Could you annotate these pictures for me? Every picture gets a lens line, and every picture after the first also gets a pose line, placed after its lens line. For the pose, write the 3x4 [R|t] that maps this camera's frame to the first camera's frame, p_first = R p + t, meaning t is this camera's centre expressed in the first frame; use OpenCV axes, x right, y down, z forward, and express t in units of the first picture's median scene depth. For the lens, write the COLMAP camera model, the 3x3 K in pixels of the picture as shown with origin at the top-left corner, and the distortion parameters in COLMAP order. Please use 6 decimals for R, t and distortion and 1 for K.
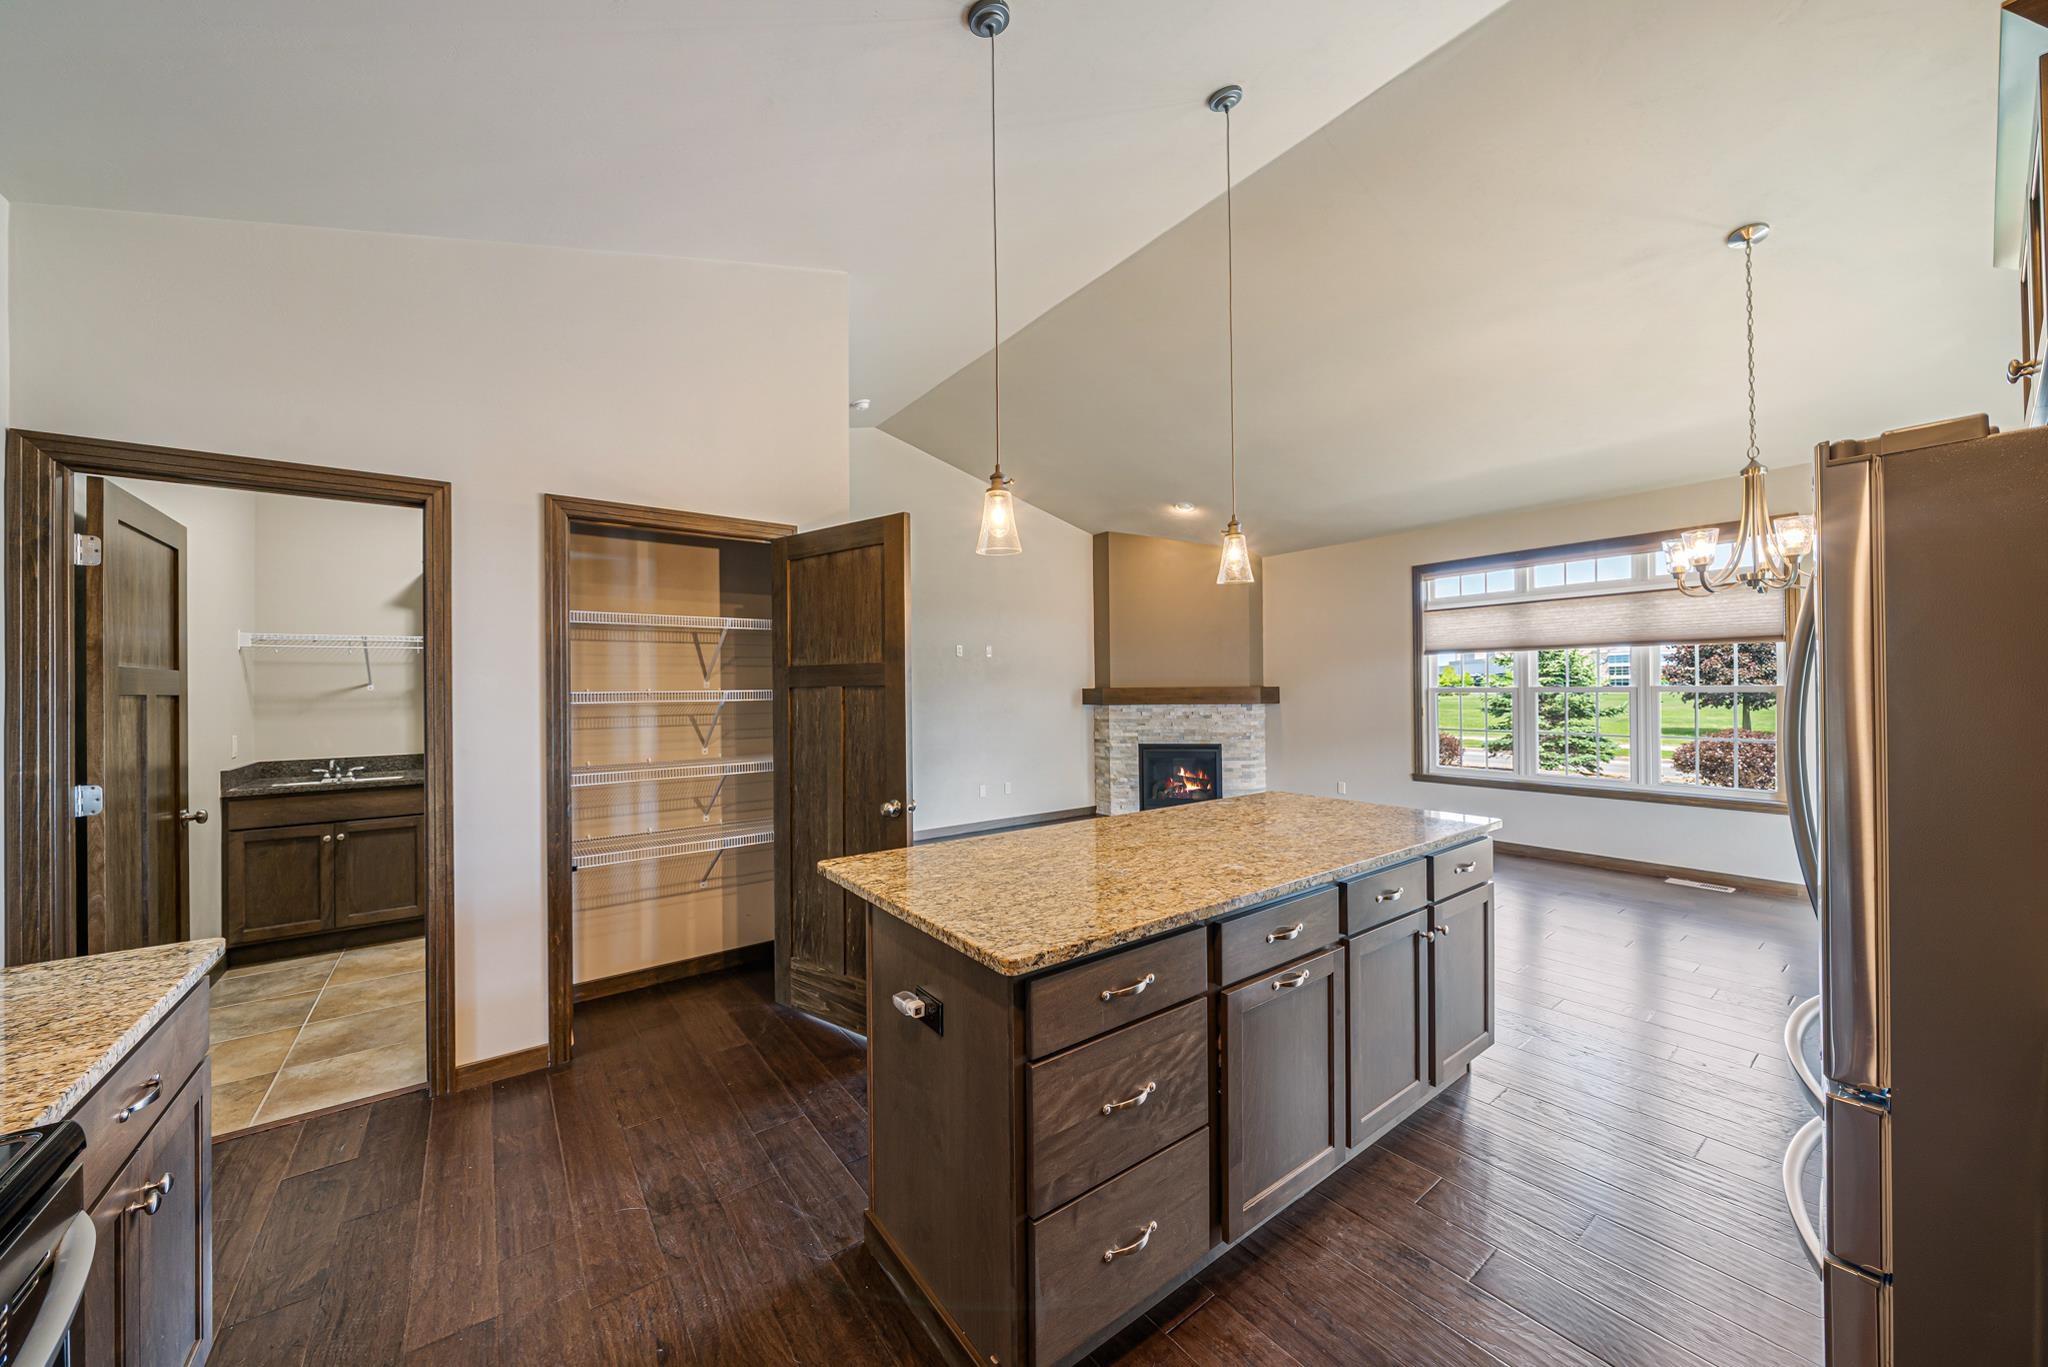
lens RADIAL K [[719.2, 0, 1014.3], [0, 719.2, 685.4], [0, 0, 1]] dist [-0.005532, 0.000052]
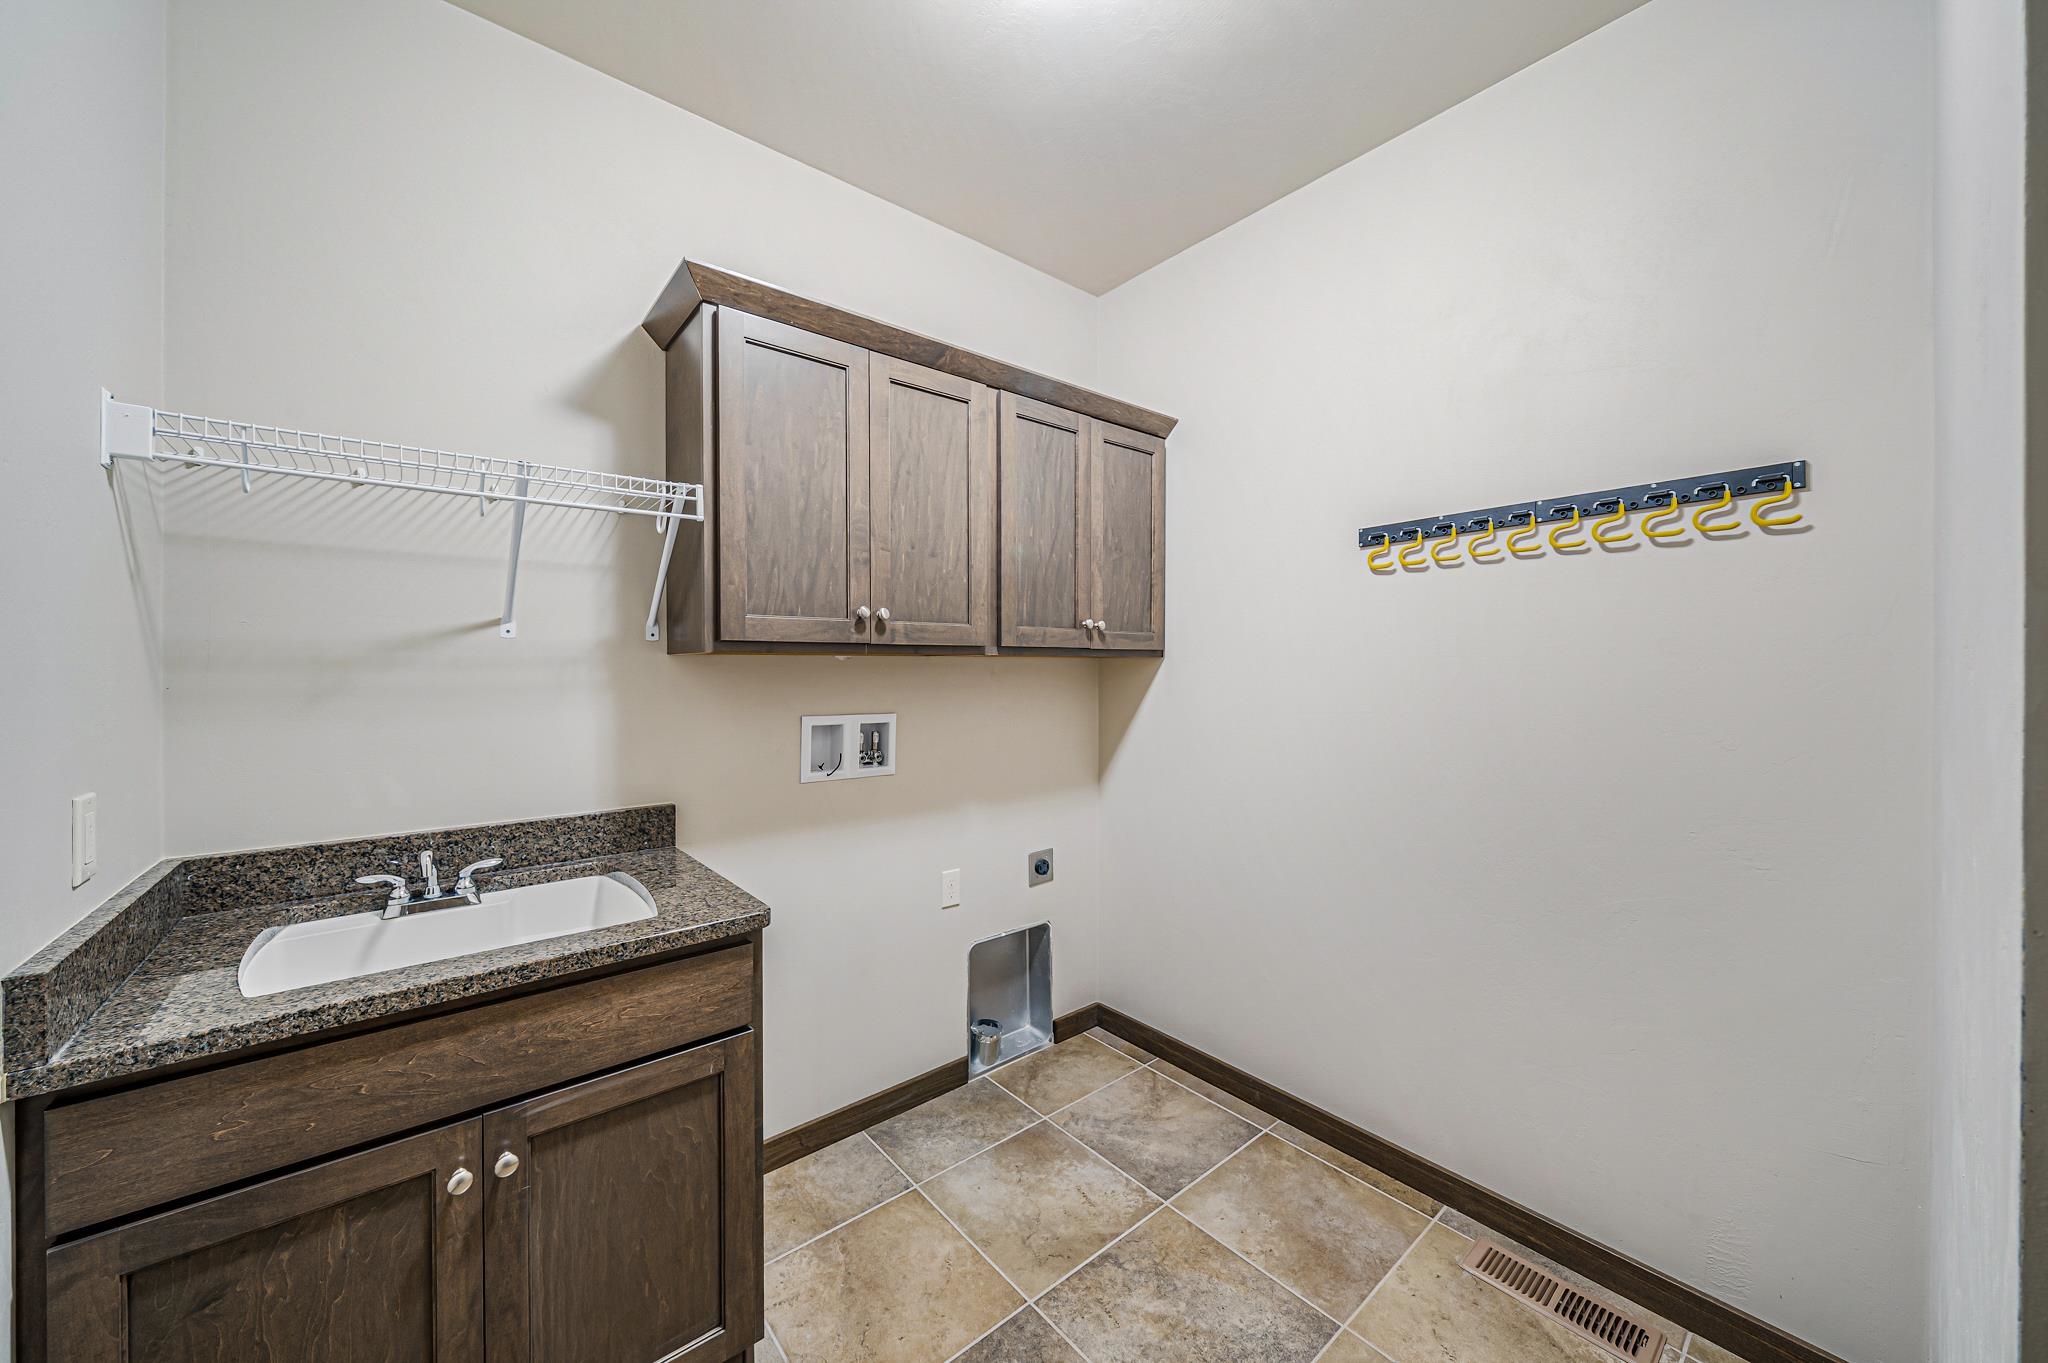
lens RADIAL K [[731.0, 0, 1009.8], [0, 731.0, 680.6], [0, 0, 1]] dist [-0.002043, 0.000029]
pose [[0.998941, 0.010297, 0.044853, -0.763199], [-0.011041, 0.999805, 0.016352, 0.021726], [-0.044676, -0.016830, 0.998860, 0.716494]]
